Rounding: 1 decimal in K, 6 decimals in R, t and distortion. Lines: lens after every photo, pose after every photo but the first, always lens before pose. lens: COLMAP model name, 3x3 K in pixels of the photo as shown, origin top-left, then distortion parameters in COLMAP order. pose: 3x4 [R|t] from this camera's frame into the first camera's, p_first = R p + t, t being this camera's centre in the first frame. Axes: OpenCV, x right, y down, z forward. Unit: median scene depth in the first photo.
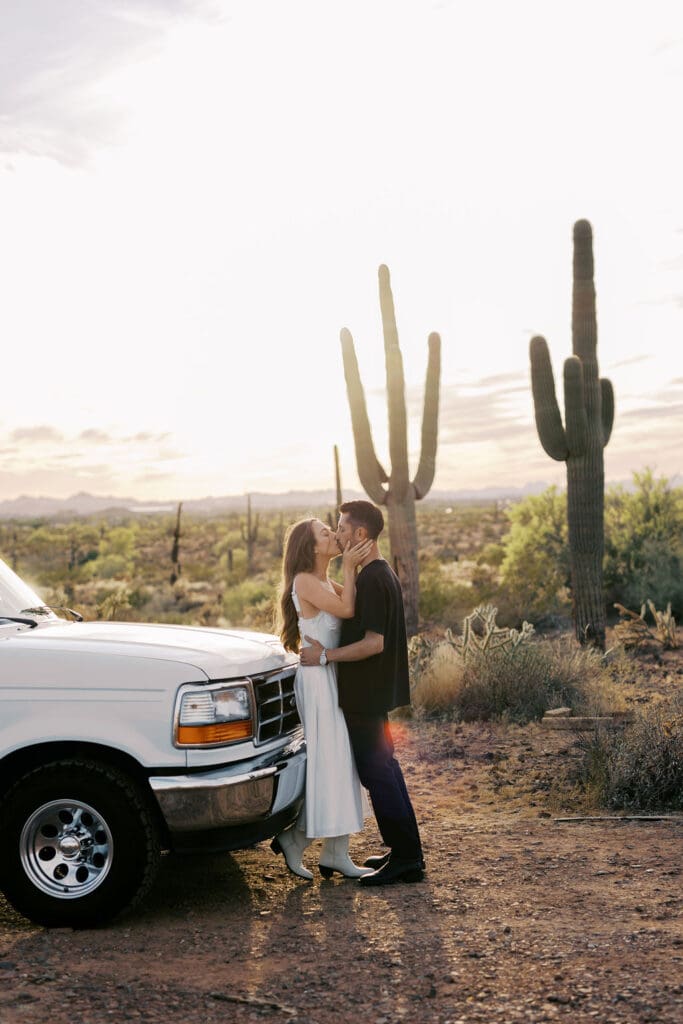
lens RADIAL K [[1357.6, 0, 341.5], [0, 1357.6, 512.0], [0, 0, 1]] dist [-0.008308, 0.003334]
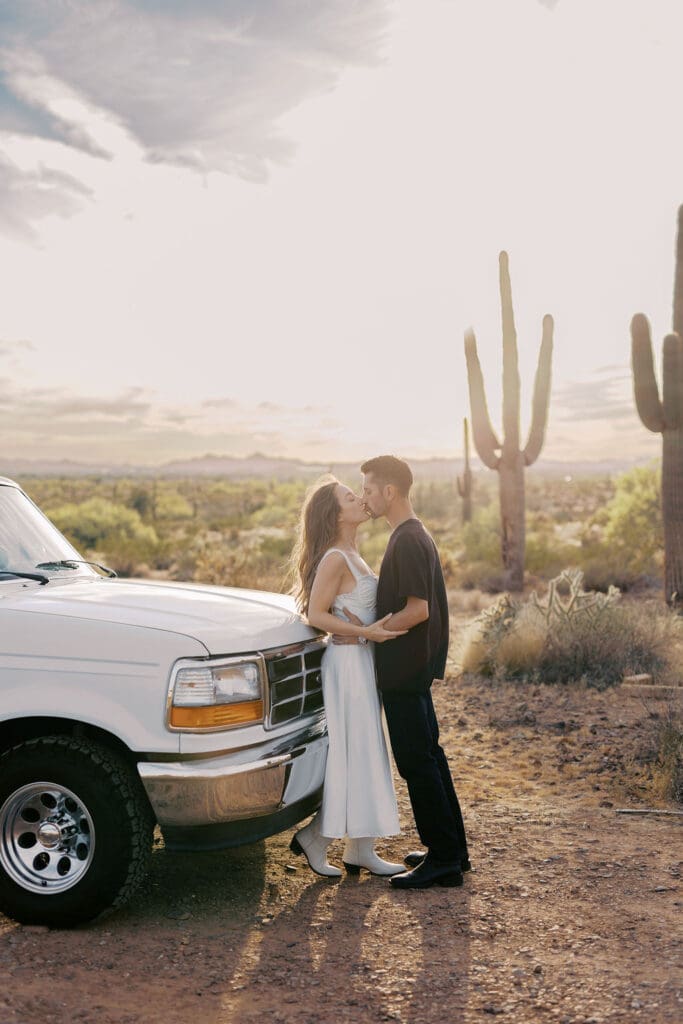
lens RADIAL K [[1272.6, 0, 341.5], [0, 1272.6, 512.0], [0, 0, 1]] dist [-0.007580, -0.004854]
pose [[0.996213, 0.034060, -0.079994, 0.044249], [-0.031556, 0.998978, 0.032356, 0.002370], [0.081015, -0.029709, 0.996270, 0.173938]]
